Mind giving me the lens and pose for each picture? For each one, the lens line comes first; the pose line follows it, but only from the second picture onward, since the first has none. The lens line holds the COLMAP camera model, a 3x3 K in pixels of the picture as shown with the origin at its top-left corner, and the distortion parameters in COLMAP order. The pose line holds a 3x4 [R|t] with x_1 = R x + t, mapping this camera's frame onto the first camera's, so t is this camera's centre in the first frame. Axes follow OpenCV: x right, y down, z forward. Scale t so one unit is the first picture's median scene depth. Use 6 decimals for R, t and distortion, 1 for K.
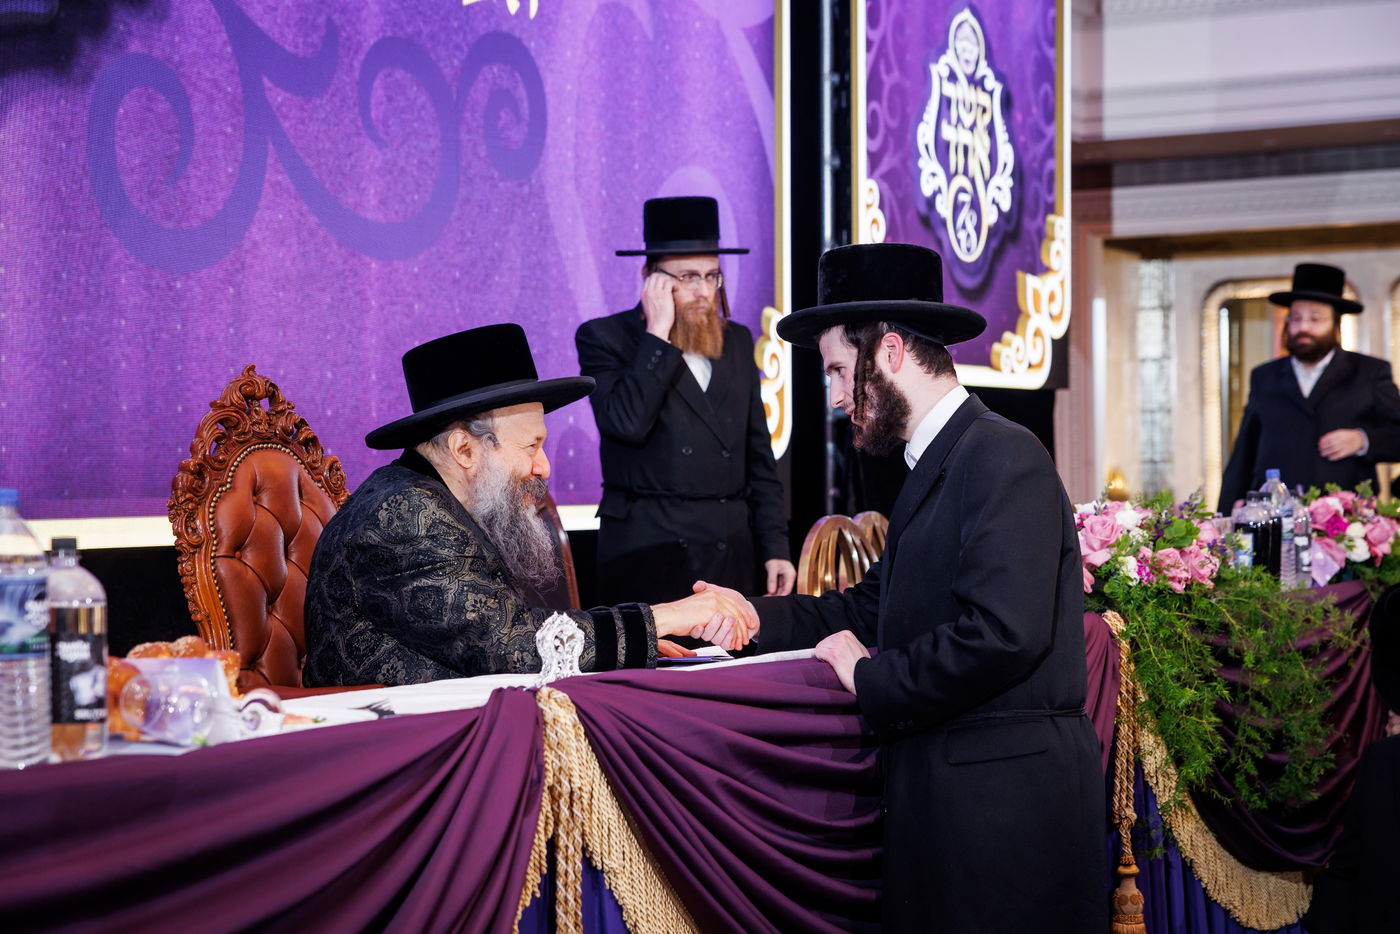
lens RADIAL K [[2730.2, 0, 700.0], [0, 2730.2, 467.0], [0, 0, 1]] dist [0.030247, -0.041063]
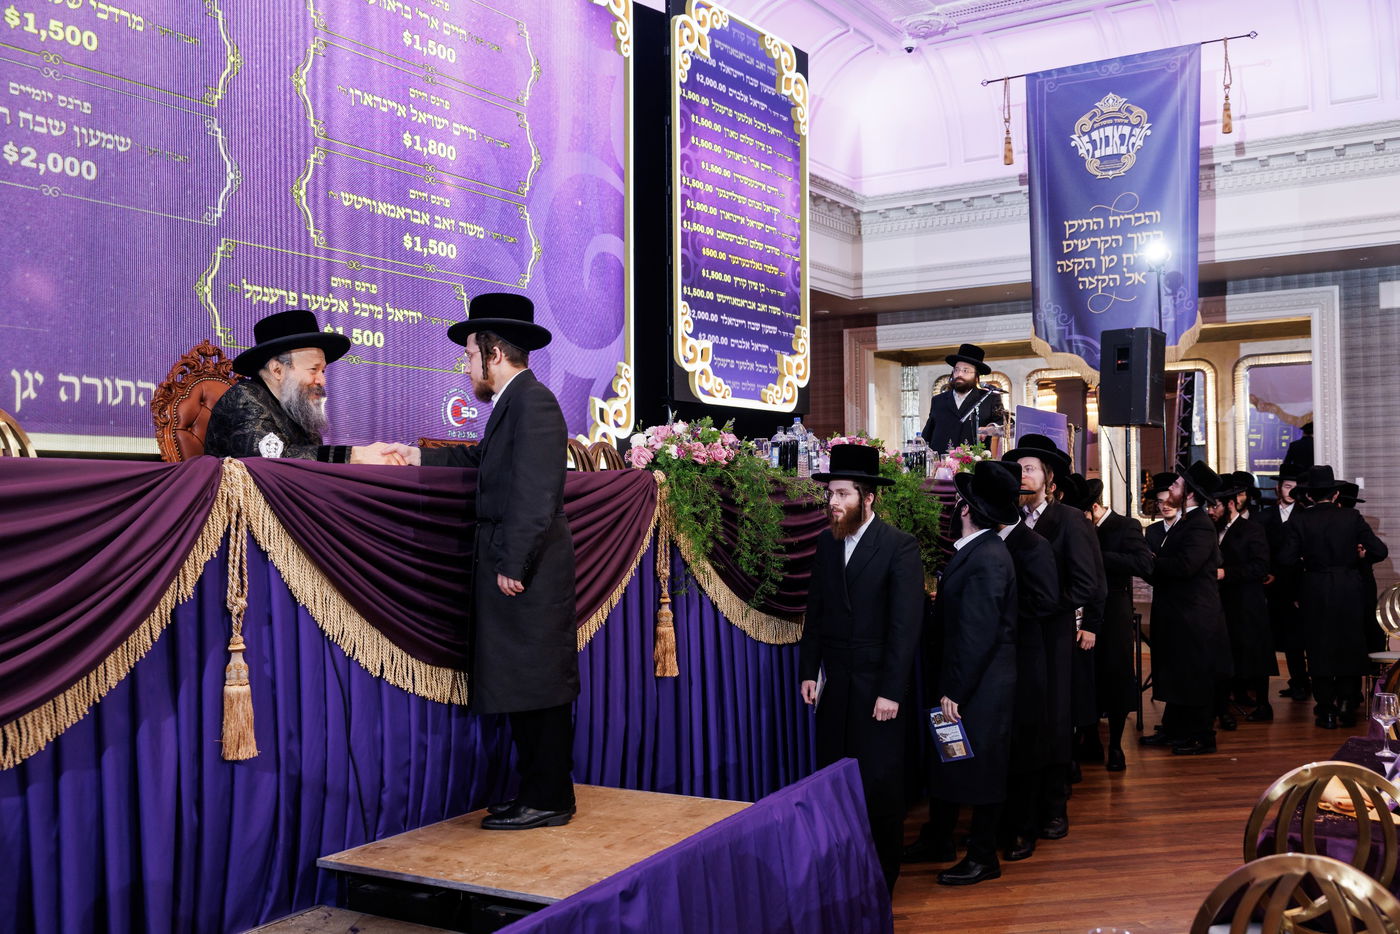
lens RADIAL K [[1399.8, 0, 700.0], [0, 1399.8, 467.0], [0, 0, 1]] dist [-0.009763, -0.007719]
pose [[0.998117, -0.001065, -0.061334, 0.244310], [-0.000727, 0.999574, -0.029186, 0.080263], [0.061339, 0.029176, 0.997690, -0.014448]]
